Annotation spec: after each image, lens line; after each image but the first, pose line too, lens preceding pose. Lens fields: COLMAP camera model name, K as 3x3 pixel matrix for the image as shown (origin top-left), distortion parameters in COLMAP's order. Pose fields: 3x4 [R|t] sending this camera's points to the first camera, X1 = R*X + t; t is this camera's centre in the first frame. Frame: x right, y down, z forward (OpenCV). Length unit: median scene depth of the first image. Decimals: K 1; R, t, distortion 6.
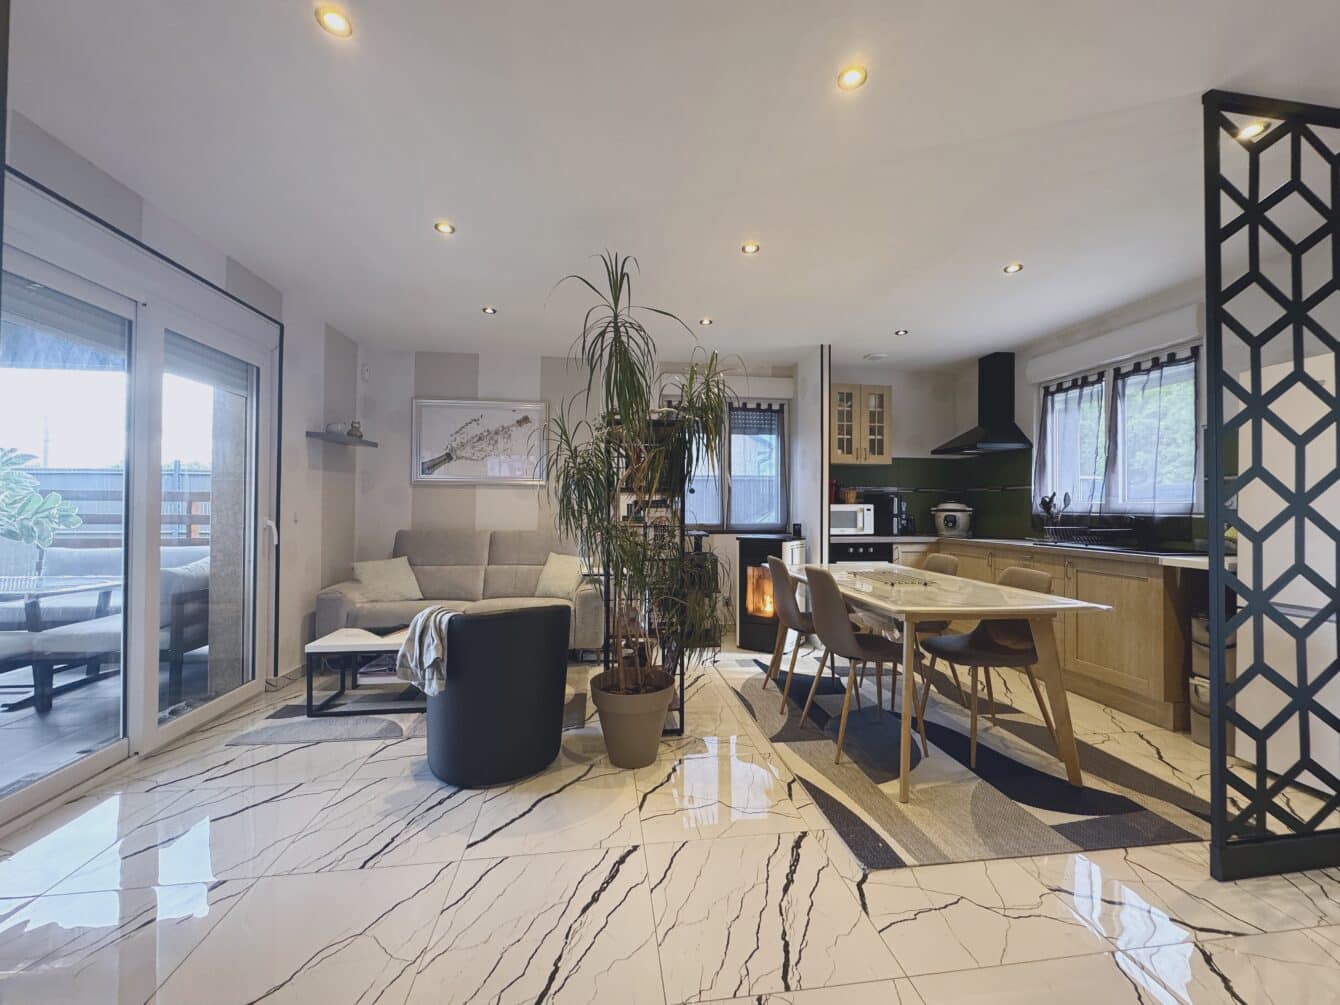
lens RADIAL K [[535.3, 0, 673.9], [0, 535.3, 502.7], [0, 0, 1]] dist [-0.000002, 0.000365]
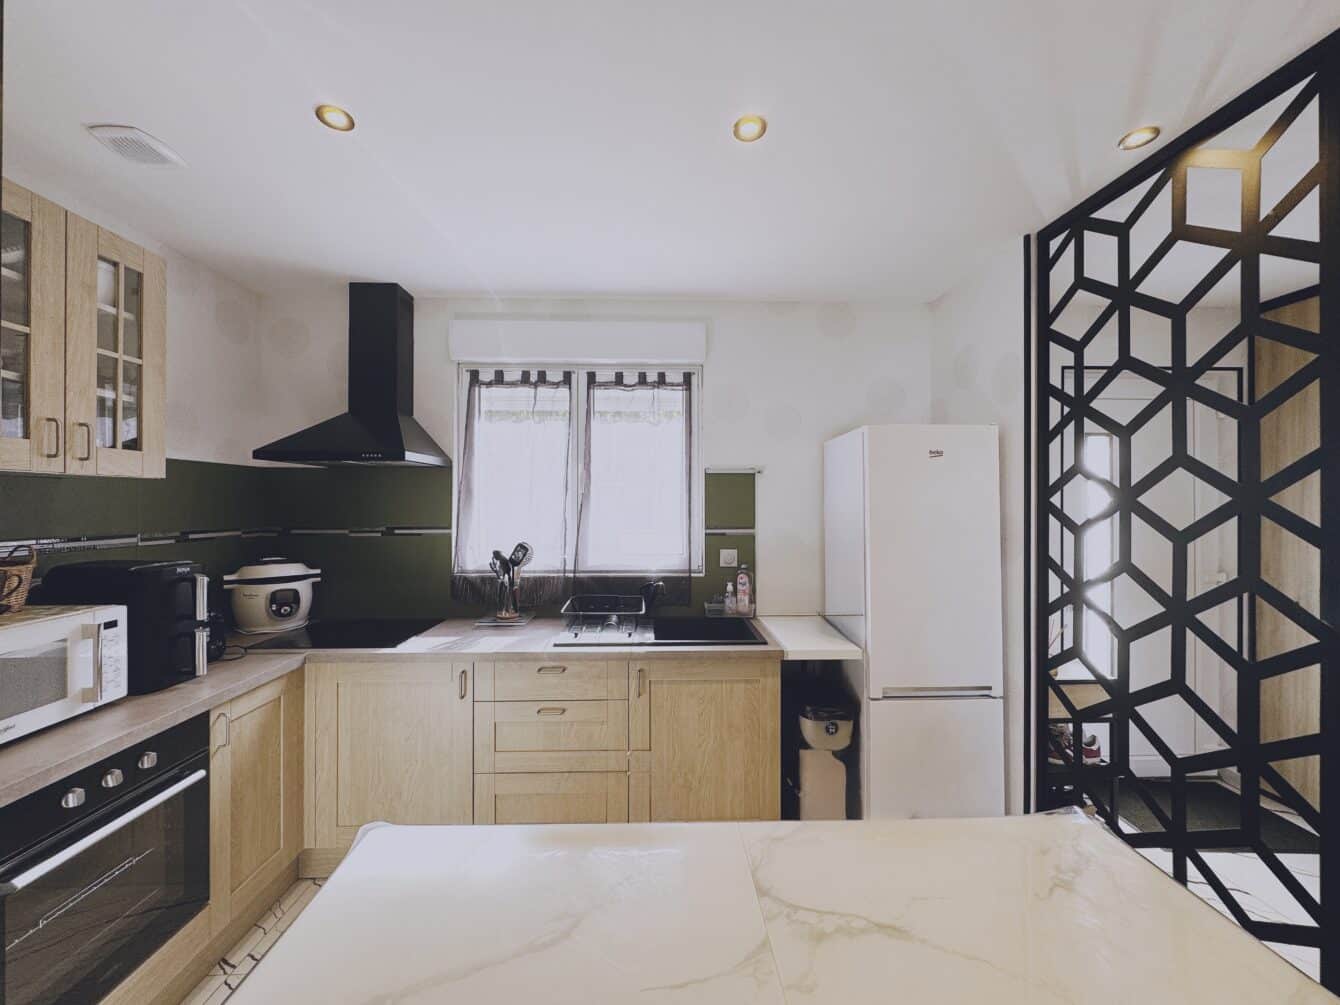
lens RADIAL K [[535.3, 0, 671.4], [0, 535.3, 497.5], [0, 0, 1]] dist [-0.000002, 0.000365]
pose [[0.113062, 0.002905, 0.993584, 0.096312], [-0.009452, 0.999954, -0.001848, -0.068081], [-0.993543, -0.009182, 0.113084, 0.685886]]
